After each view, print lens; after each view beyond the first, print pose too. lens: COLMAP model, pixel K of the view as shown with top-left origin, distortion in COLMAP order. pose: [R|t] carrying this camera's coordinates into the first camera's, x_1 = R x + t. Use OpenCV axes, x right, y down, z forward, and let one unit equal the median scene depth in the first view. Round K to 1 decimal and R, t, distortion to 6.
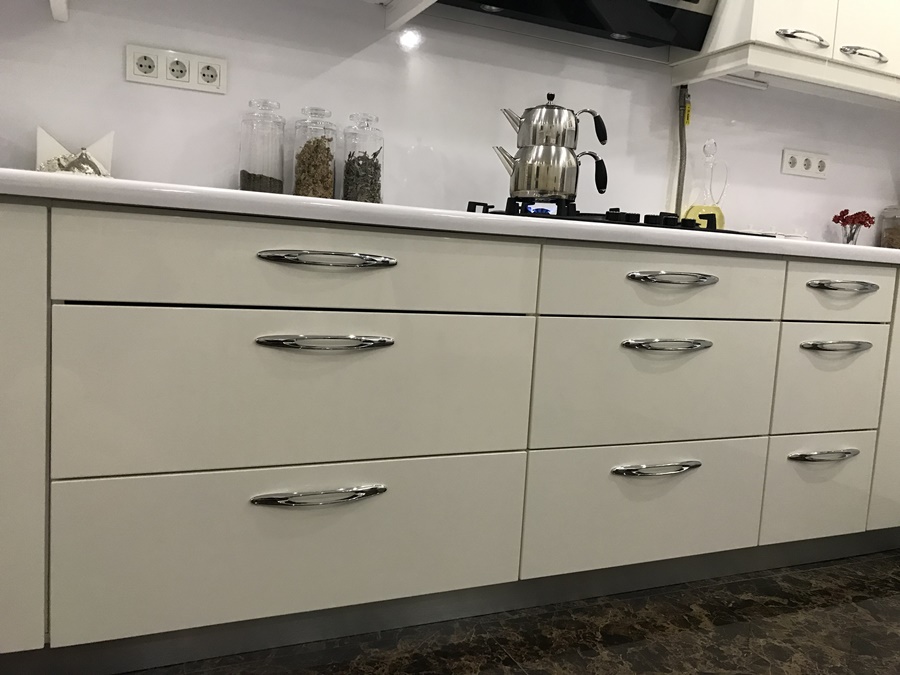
lens RADIAL K [[733.4, 0, 454.0], [0, 733.4, 340.6], [0, 0, 1]] dist [-0.021121, 0.018506]
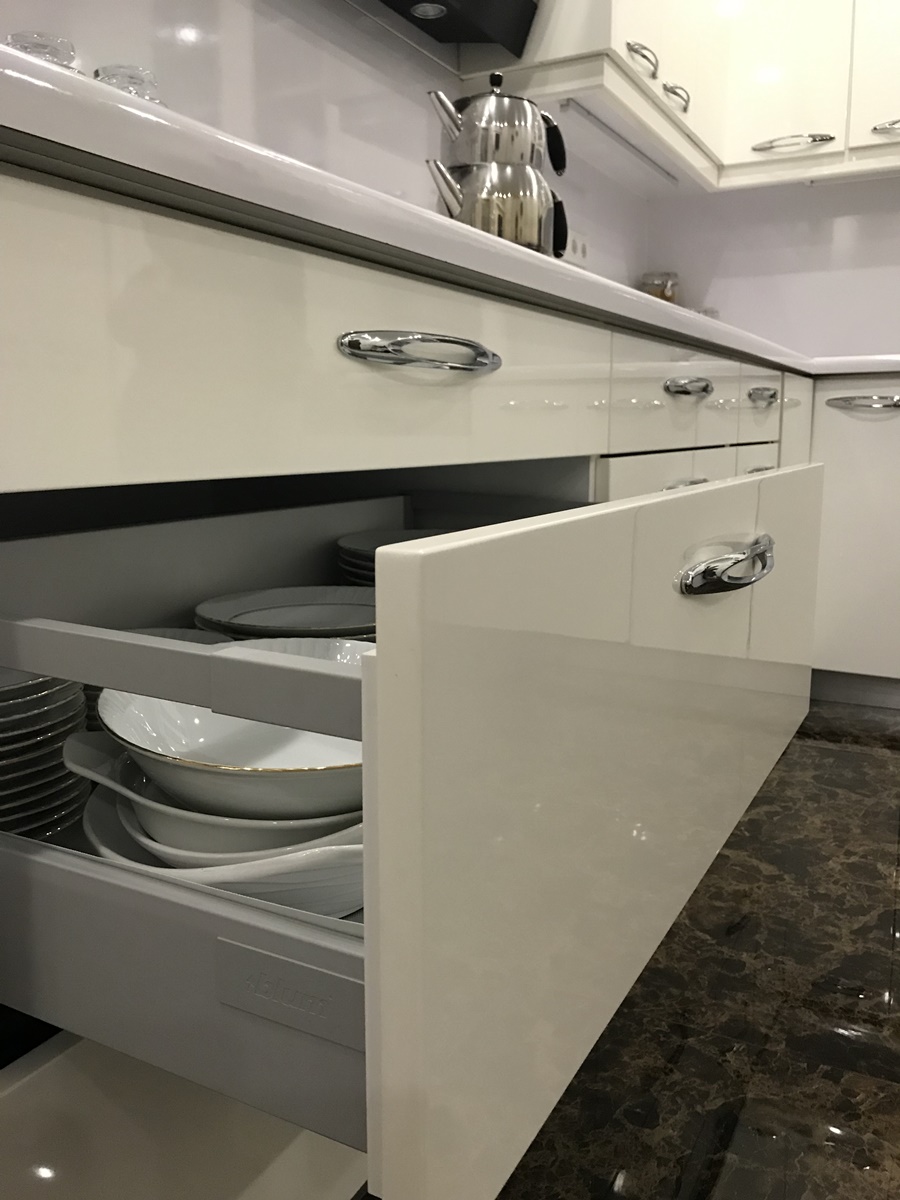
lens RADIAL K [[977.8, 0, 449.7], [0, 977.8, 599.5], [0, 0, 1]] dist [-0.021121, 0.018506]
pose [[0.788265, -0.164718, 0.592880, -0.389057], [0.116931, 0.986047, 0.118485, -0.024276], [-0.604124, -0.024072, 0.796527, 0.378139]]
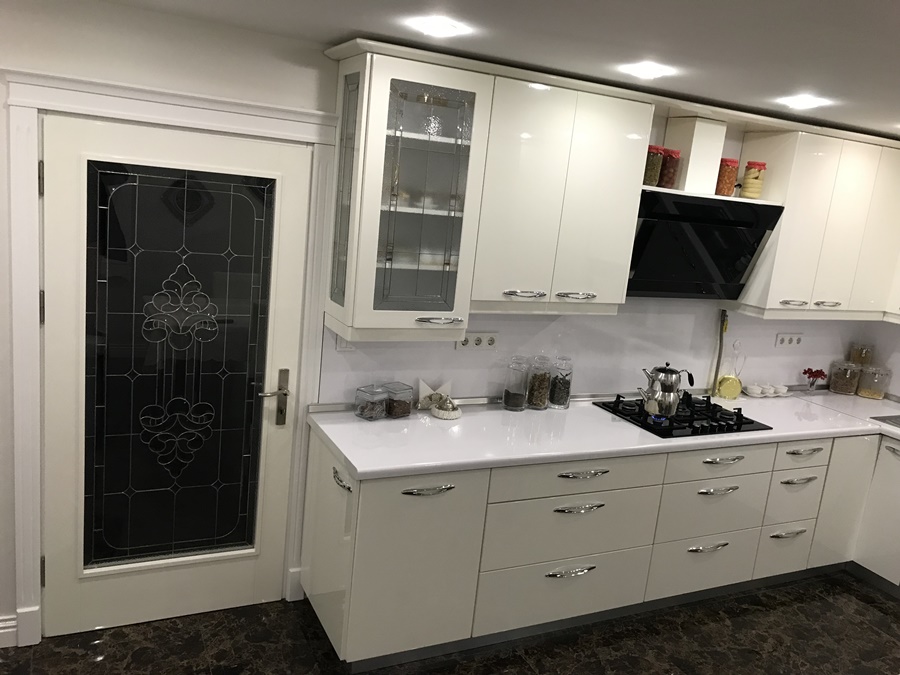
lens RADIAL K [[733.4, 0, 450.3], [0, 733.4, 334.7], [0, 0, 1]] dist [-0.021121, 0.018506]
pose [[0.998706, 0.032013, 0.039522, -0.504384], [-0.035416, 0.995432, 0.088656, -0.532827], [-0.036503, -0.089941, 0.995278, -0.887264]]
